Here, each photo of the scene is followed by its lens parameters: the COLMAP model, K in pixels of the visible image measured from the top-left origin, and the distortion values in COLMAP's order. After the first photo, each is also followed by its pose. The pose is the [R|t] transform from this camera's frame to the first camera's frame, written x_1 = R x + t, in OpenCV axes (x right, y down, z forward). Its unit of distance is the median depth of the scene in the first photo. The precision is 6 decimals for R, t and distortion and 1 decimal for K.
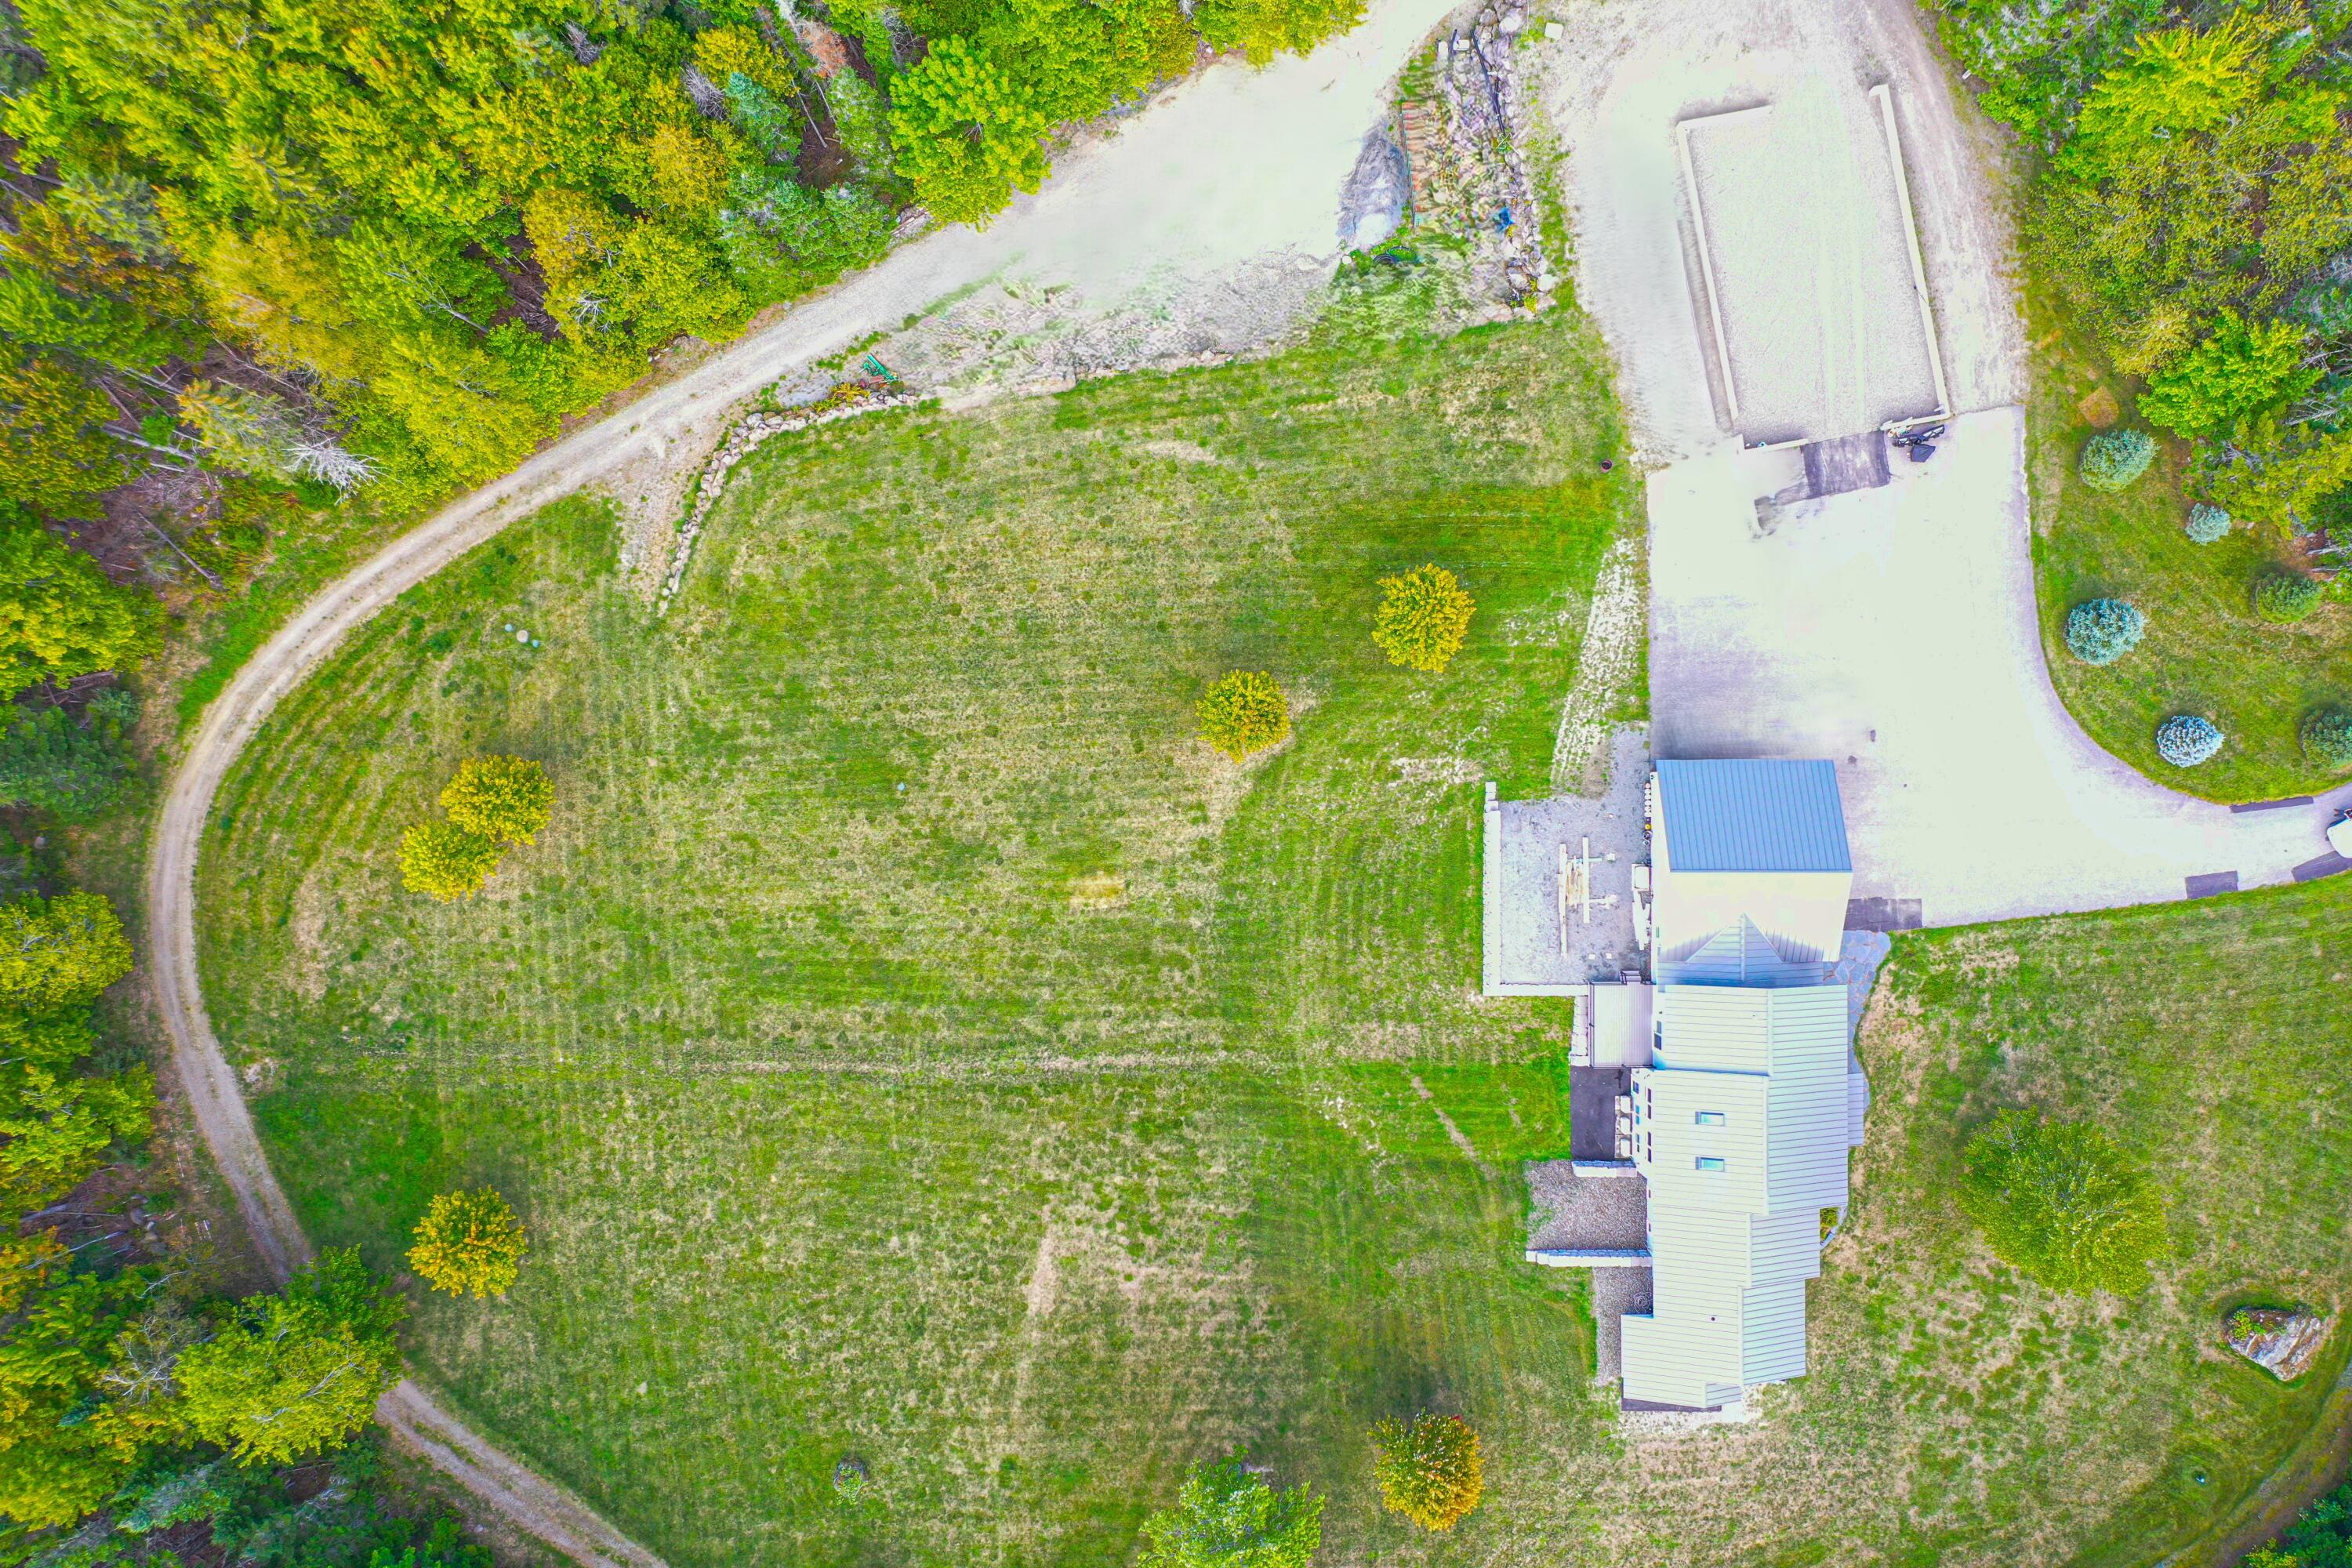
lens RADIAL K [[1861.6, 0, 1174.5], [0, 1861.6, 764.8], [0, 0, 1]] dist [-0.011956, -0.011704]
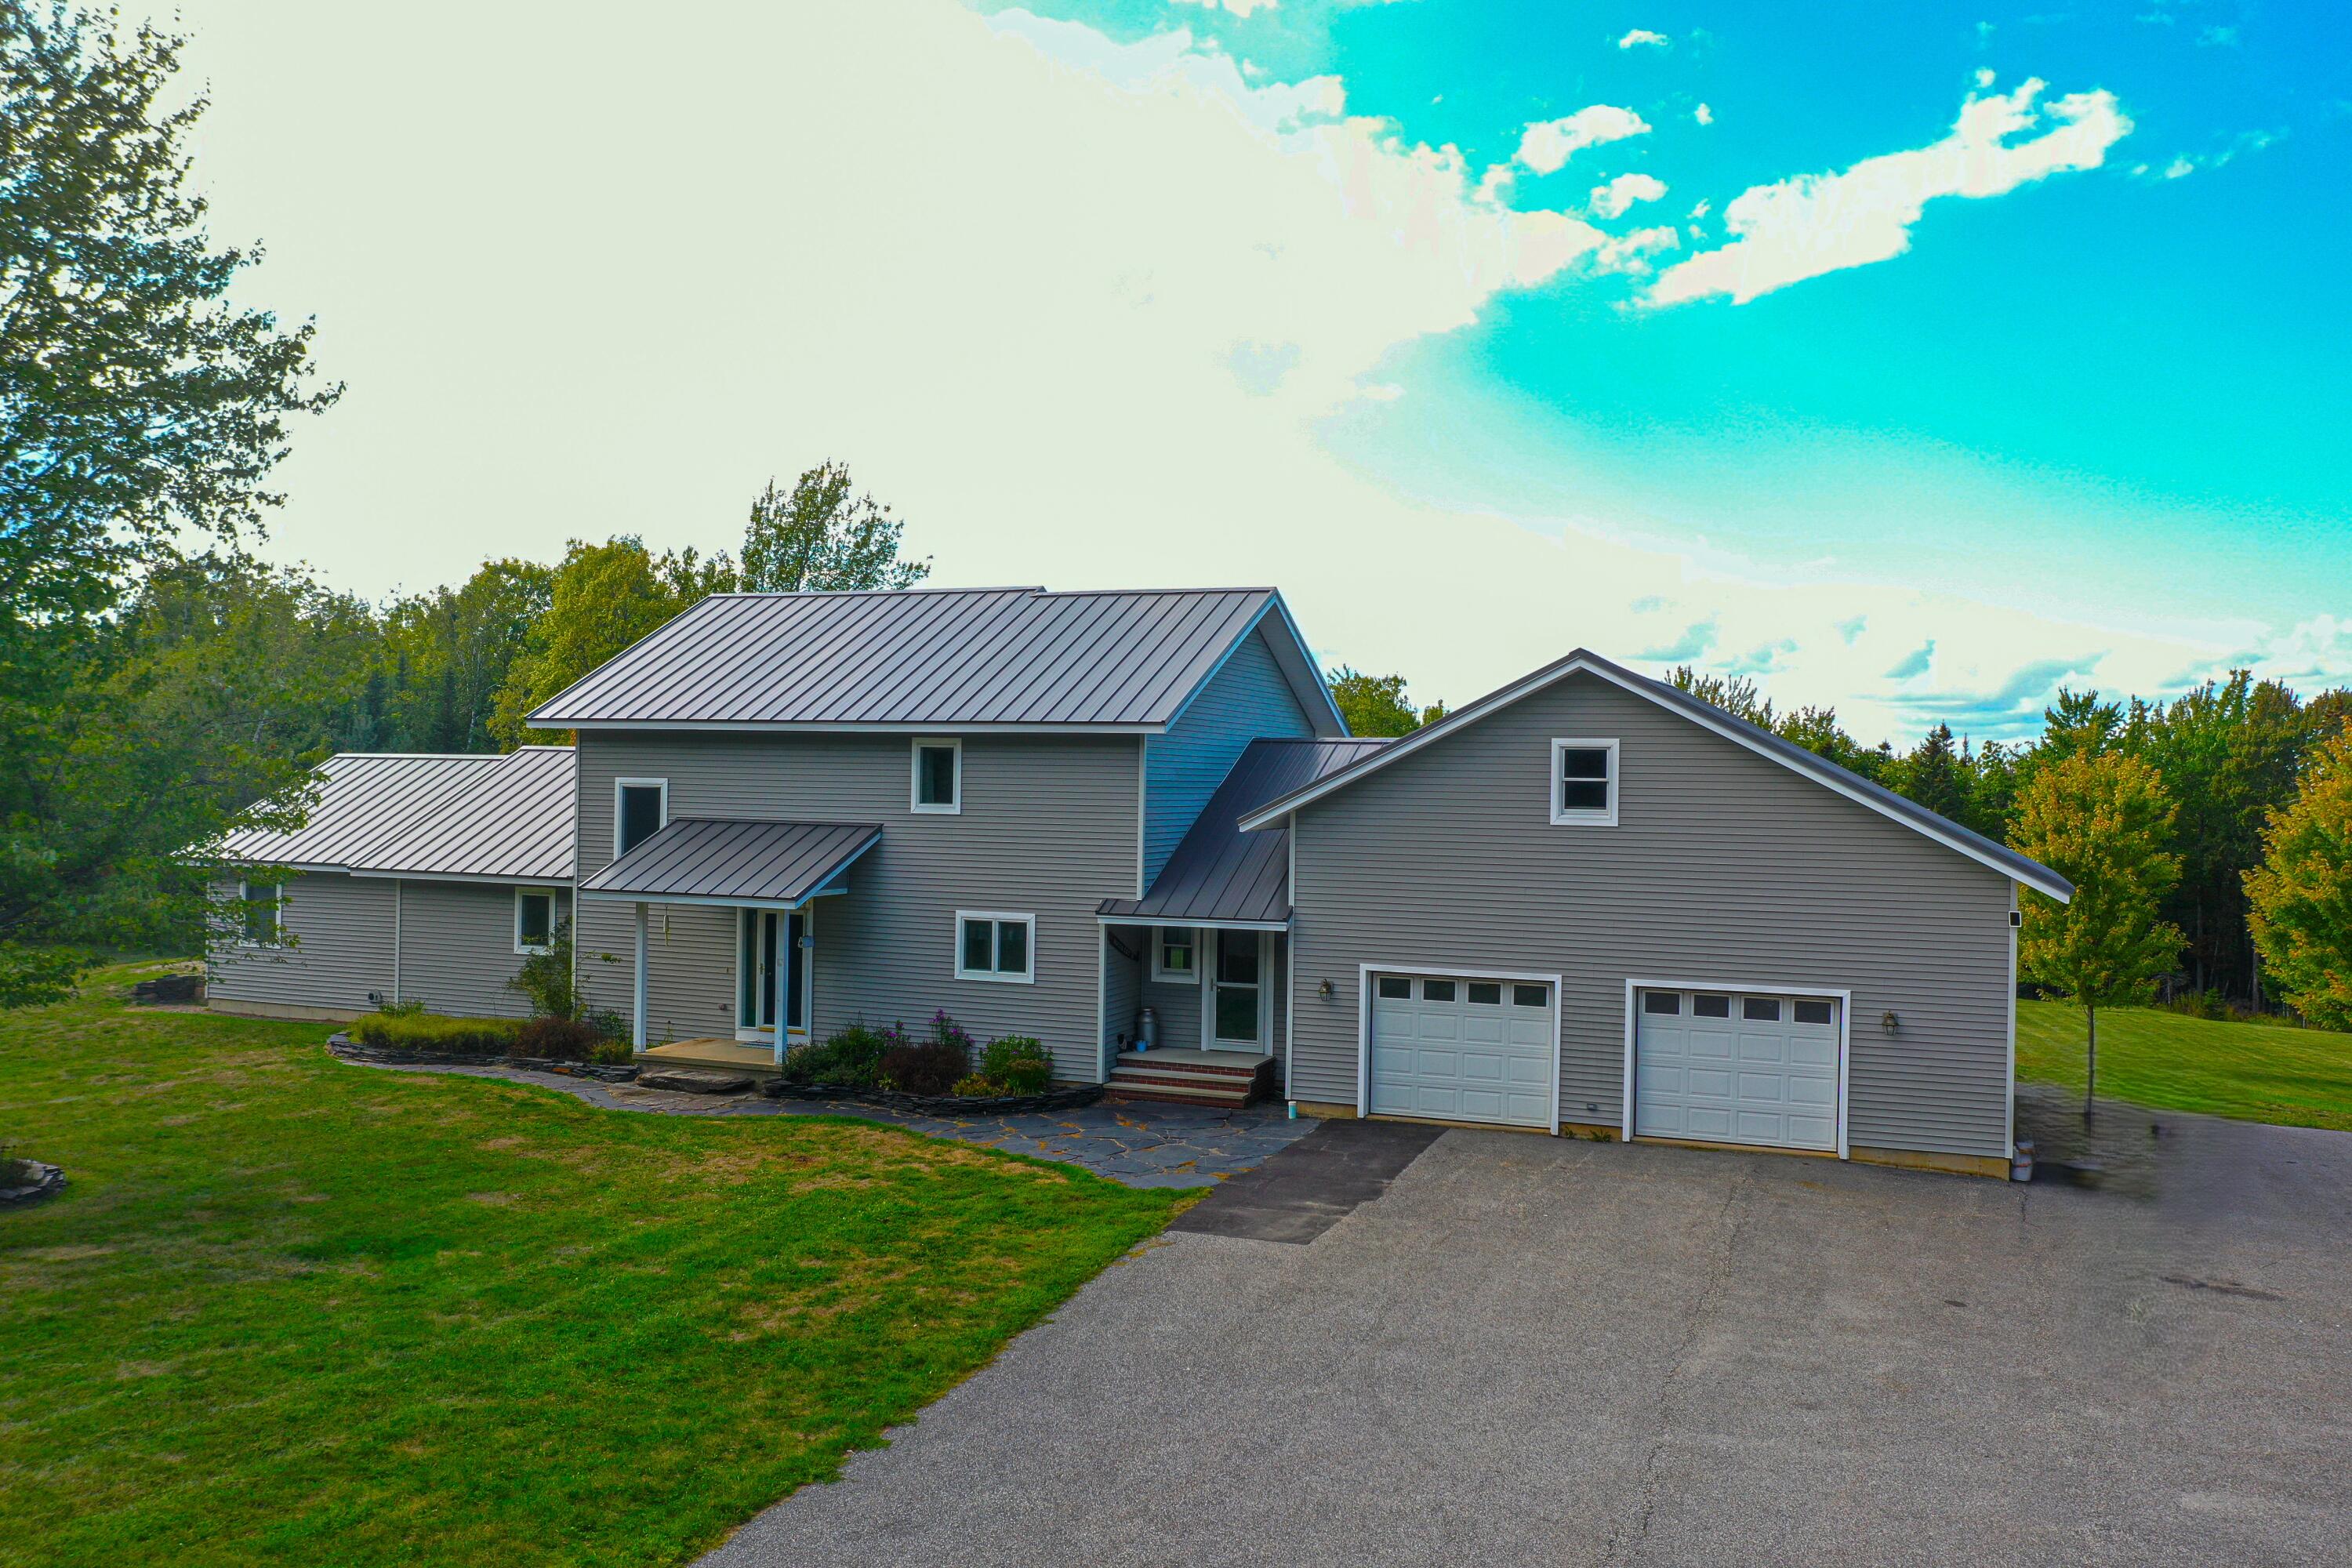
lens RADIAL K [[1861.6, 0, 1174.5], [0, 1861.6, 764.8], [0, 0, 1]] dist [-0.011956, -0.011704]
pose [[-0.375063, -0.004667, -0.926988, 0.576727], [-0.926987, -0.003199, 0.375079, 0.014011], [-0.004716, 0.999984, -0.003127, 0.944325]]
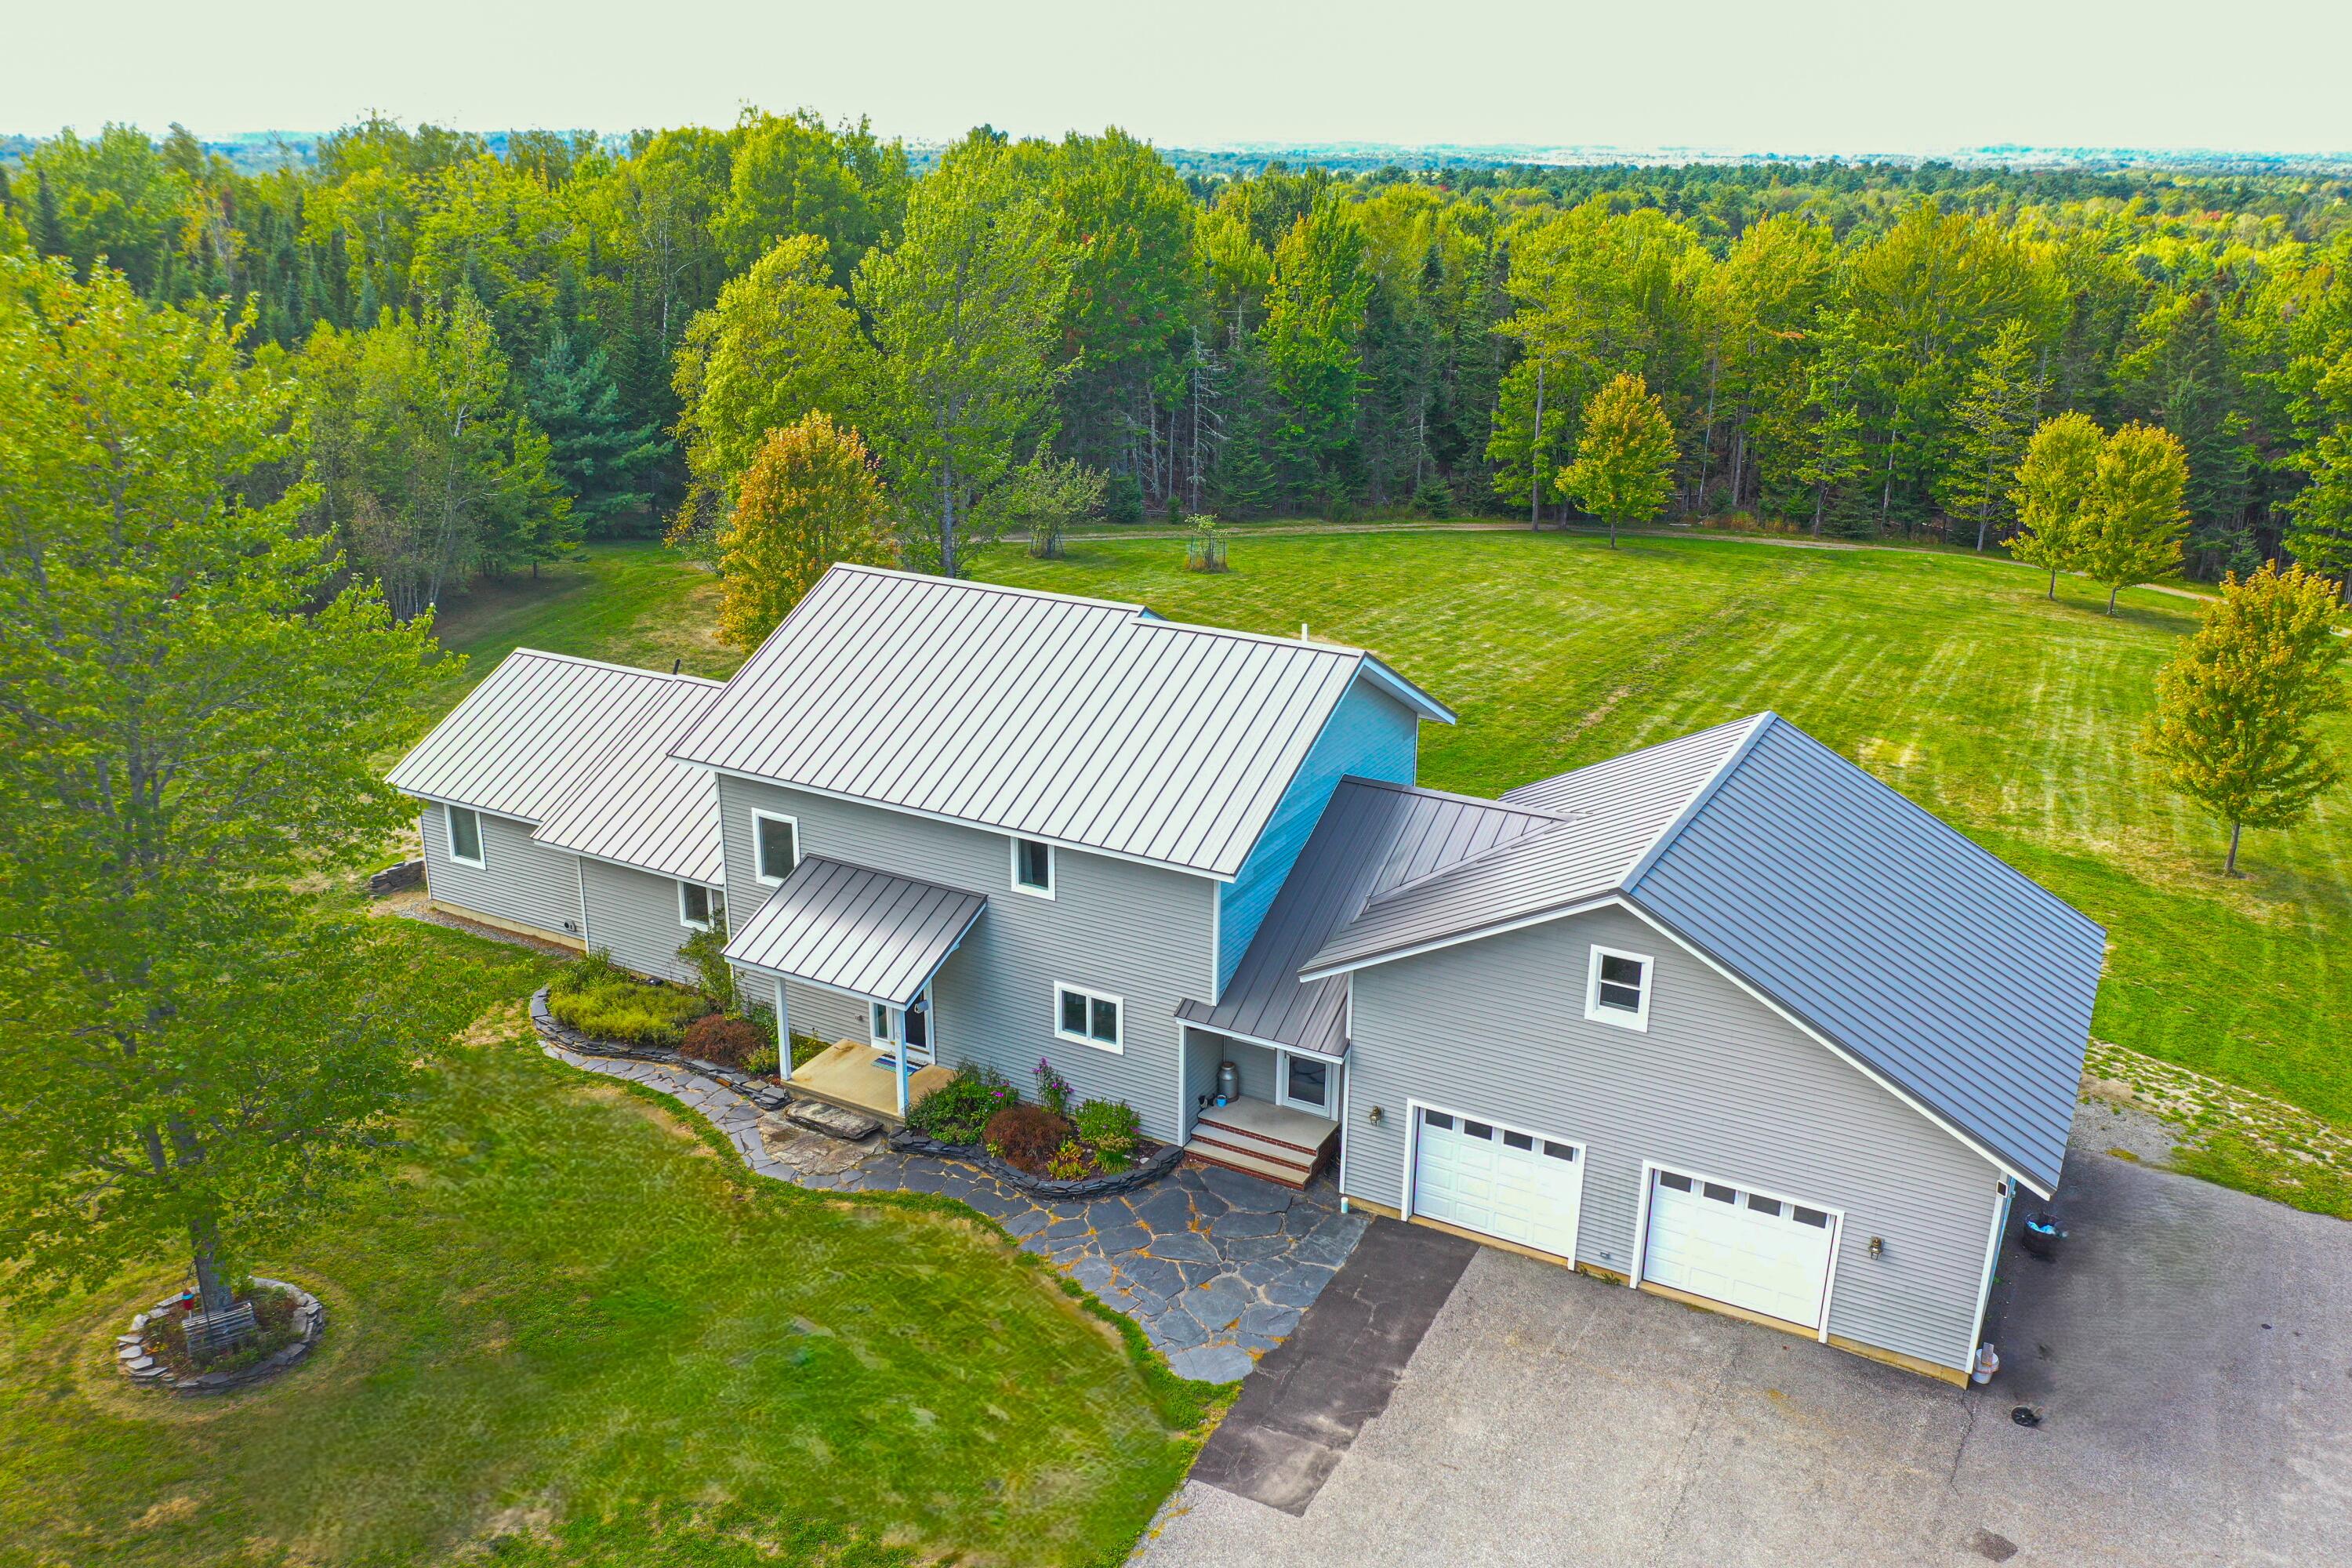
lens RADIAL K [[1861.6, 0, 1174.5], [0, 1861.6, 764.8], [0, 0, 1]] dist [-0.011956, -0.011704]
pose [[-0.483893, 0.287249, -0.826641, 0.564723], [-0.875104, -0.151985, 0.459449, -0.003970], [0.006340, 0.945721, 0.324917, 0.833563]]
